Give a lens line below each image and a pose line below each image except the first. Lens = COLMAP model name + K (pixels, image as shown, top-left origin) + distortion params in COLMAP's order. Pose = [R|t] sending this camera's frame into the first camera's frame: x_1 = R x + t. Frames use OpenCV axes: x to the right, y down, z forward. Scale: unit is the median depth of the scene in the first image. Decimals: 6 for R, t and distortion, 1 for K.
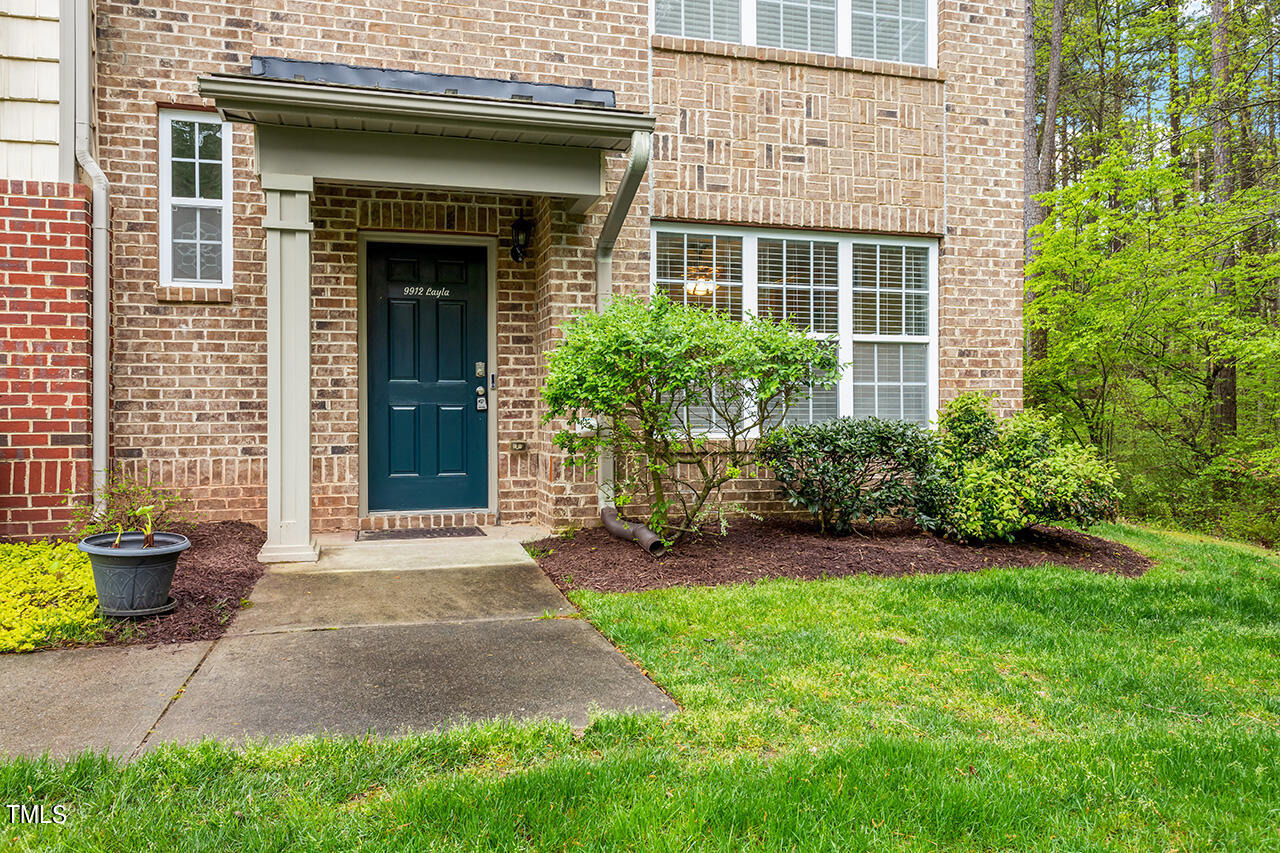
lens RADIAL K [[992.5, 0, 643.4], [0, 992.5, 421.0], [0, 0, 1]] dist [0.006425, 0.002423]
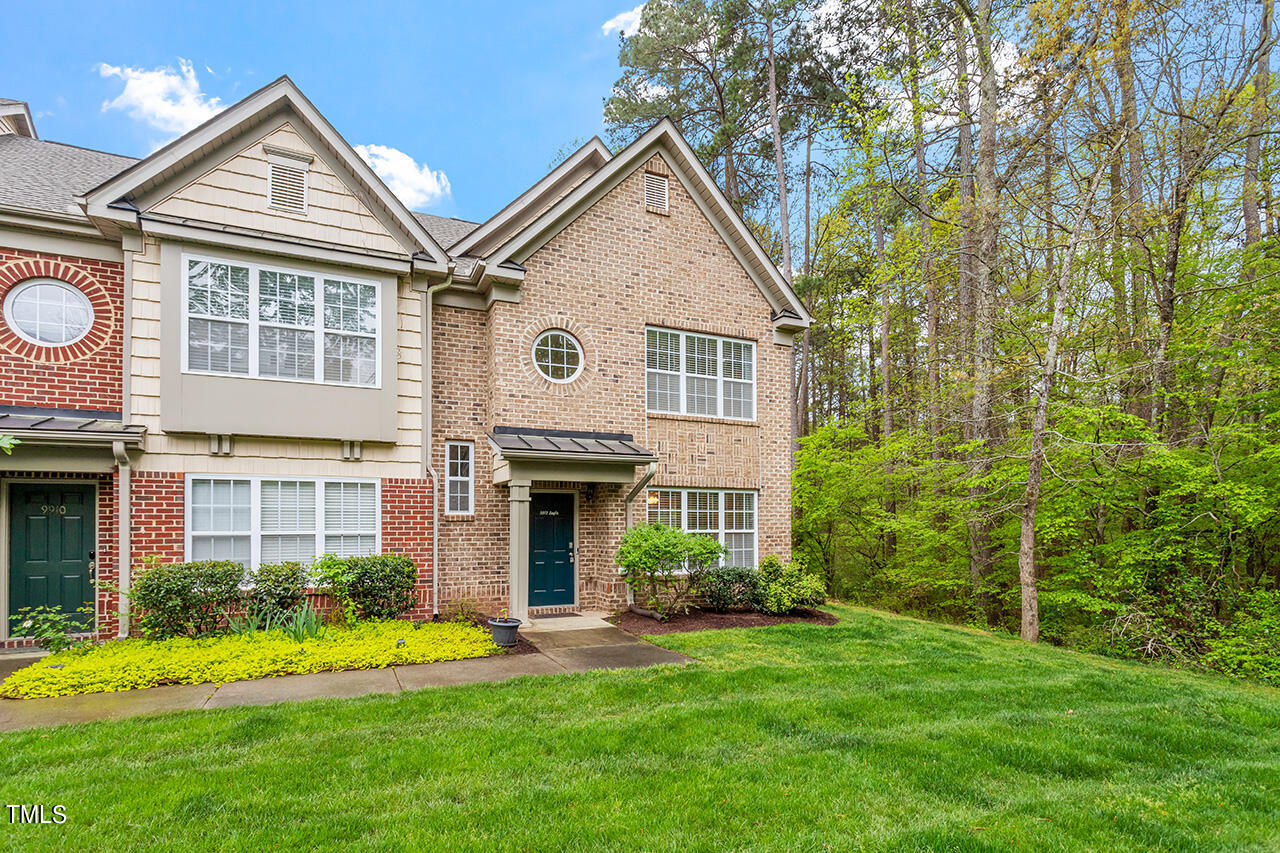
lens RADIAL K [[641.7, 0, 649.0], [0, 641.7, 525.8], [0, 0, 1]] dist [-0.000044, 0.000148]
pose [[0.989188, -0.002118, 0.146635, -0.226396], [0.004723, 0.999837, -0.017422, -0.078474], [-0.146574, 0.017926, 0.989037, -0.591827]]
